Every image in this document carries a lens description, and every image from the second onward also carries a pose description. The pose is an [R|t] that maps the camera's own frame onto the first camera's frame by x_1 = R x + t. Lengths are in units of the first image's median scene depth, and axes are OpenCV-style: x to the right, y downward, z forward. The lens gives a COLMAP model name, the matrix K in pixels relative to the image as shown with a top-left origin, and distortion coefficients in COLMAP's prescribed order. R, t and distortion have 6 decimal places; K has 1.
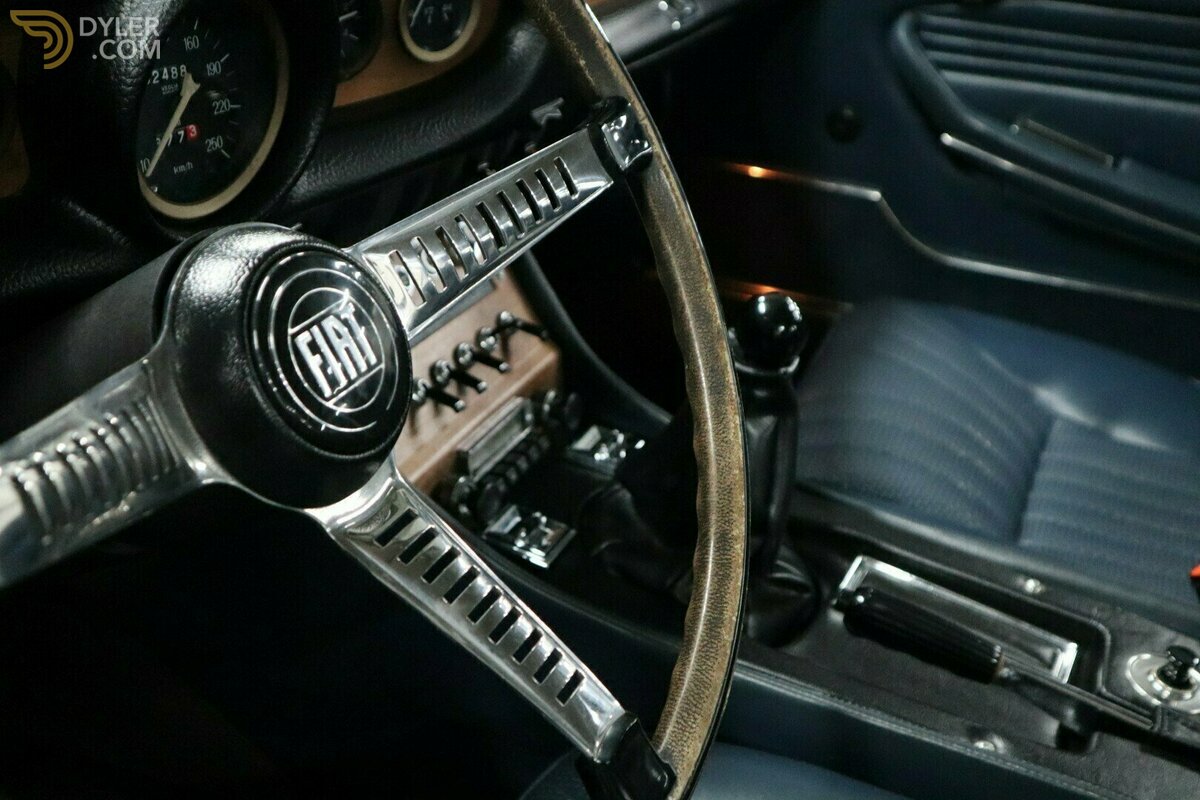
lens RADIAL K [[1232.8, 0, 600.1], [0, 1232.8, 405.7], [0, 0, 1]] dist [0.005333, 0.000000]
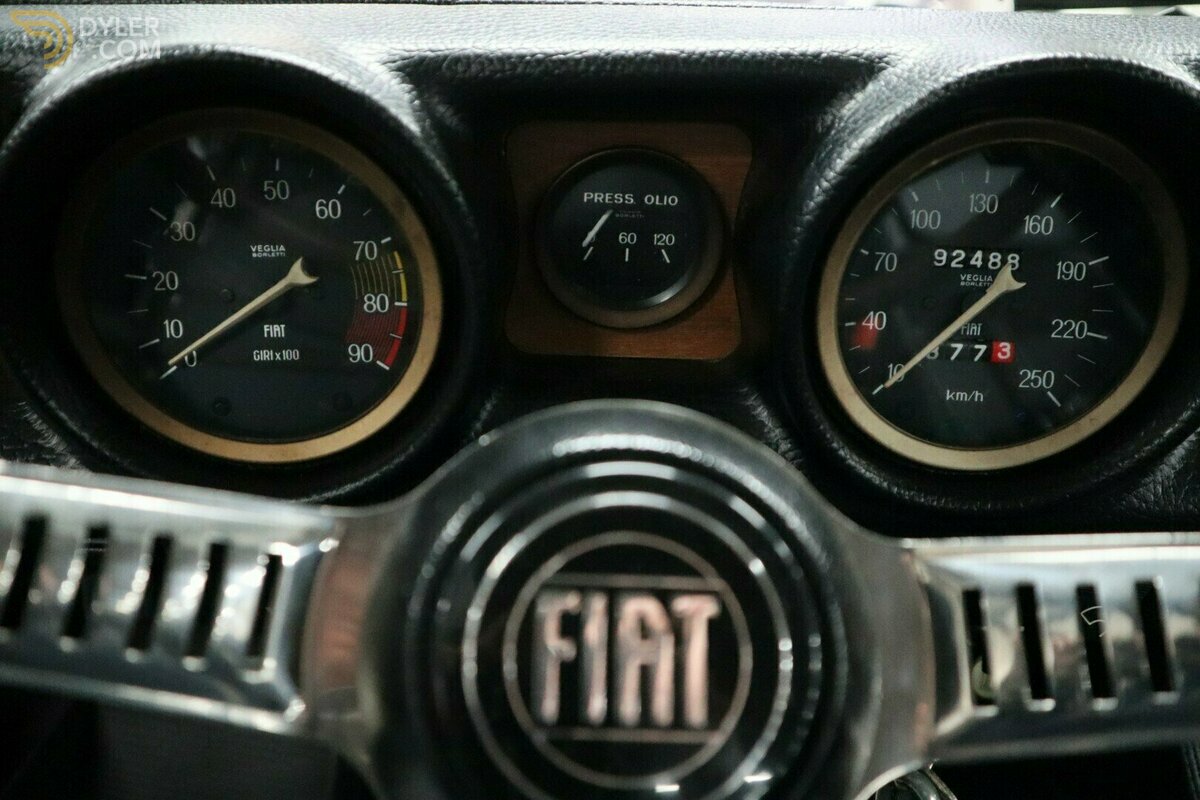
lens RADIAL K [[1232.8, 0, 604.1], [0, 1232.8, 407.6], [0, 0, 1]] dist [0.005333, 0.000000]
pose [[0.470591, 0.209480, -0.857125, 0.151241], [-0.429106, 0.903132, -0.014870, -0.095083], [0.770982, 0.374795, 0.514894, 0.517013]]
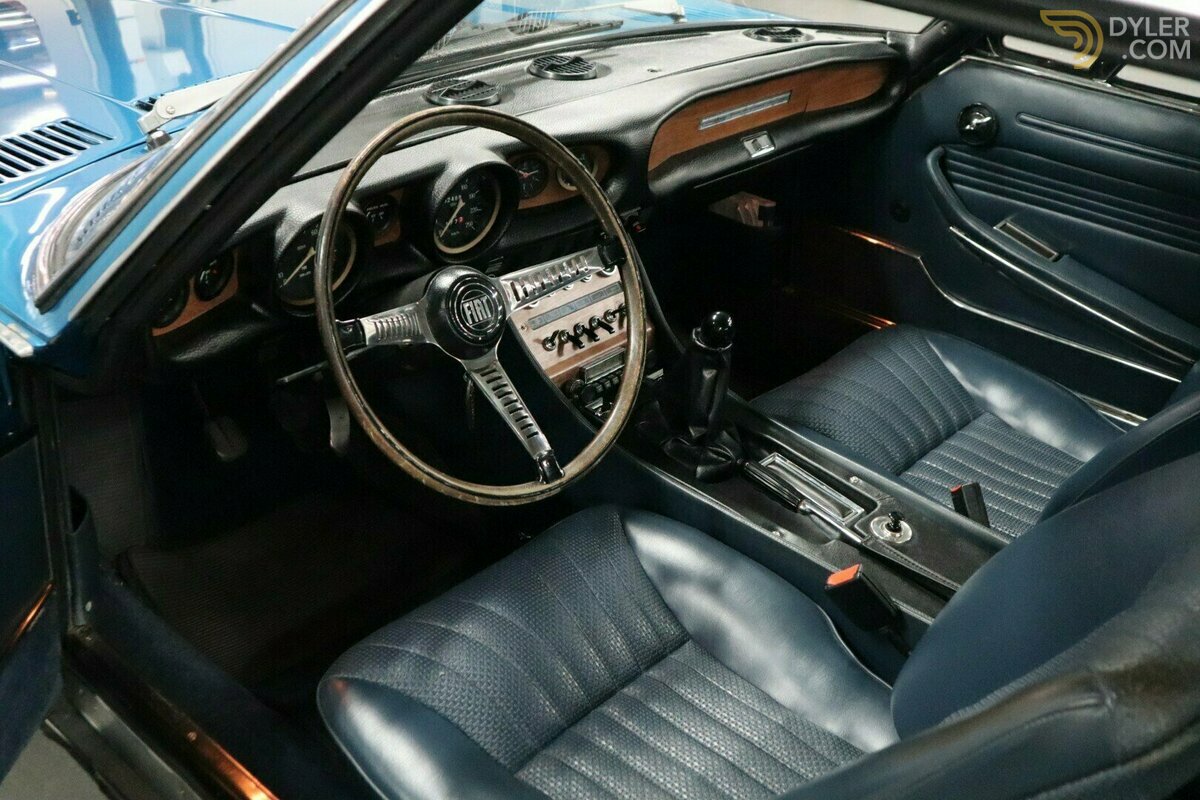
lens RADIAL K [[1232.8, 0, 602.0], [0, 1232.8, 402.4], [0, 0, 1]] dist [0.005333, 0.000000]
pose [[0.951487, 0.152278, -0.267363, 0.725573], [-0.147748, 0.988329, 0.037106, 0.018639], [0.269893, 0.004196, 0.962881, -1.458325]]
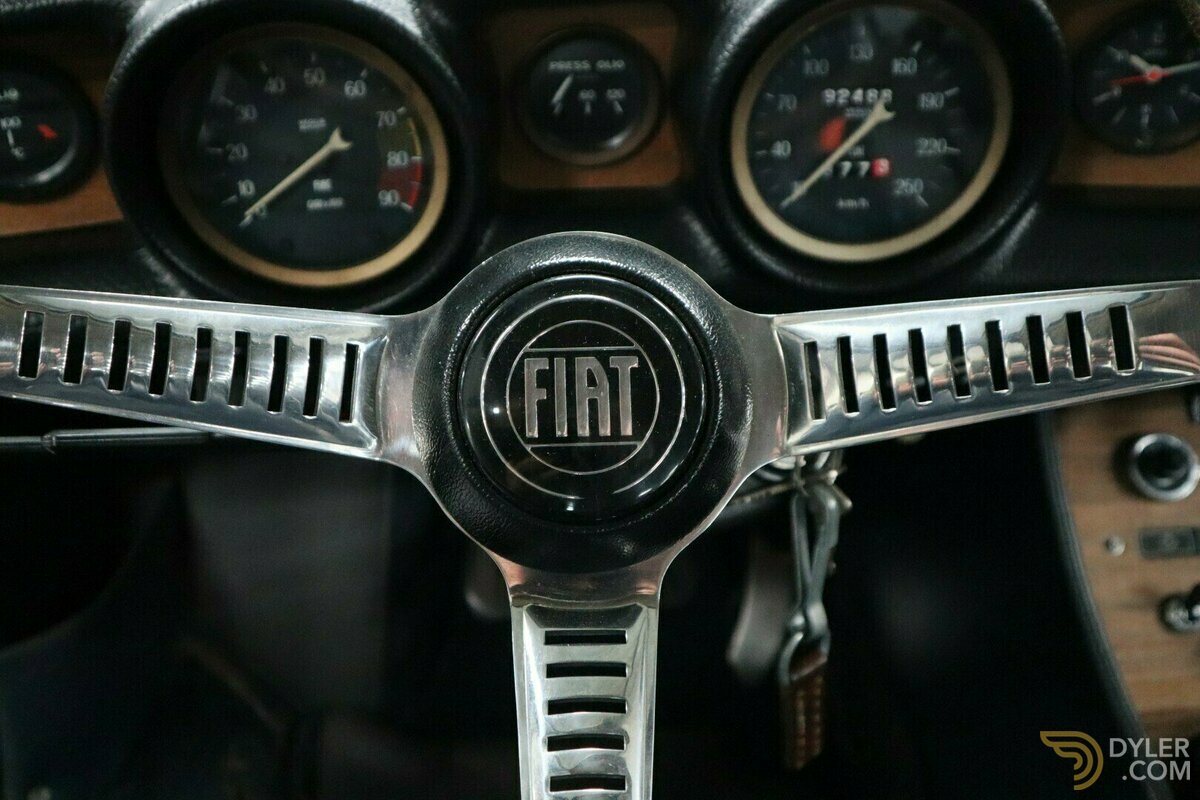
lens RADIAL K [[1232.8, 0, 603.3], [0, 1232.8, 398.6], [0, 0, 1]] dist [0.005333, 0.000000]
pose [[0.471356, 0.312124, -0.824865, 0.352110], [-0.375483, 0.917304, 0.132539, -0.118098], [0.798020, 0.247250, 0.549574, 0.422144]]
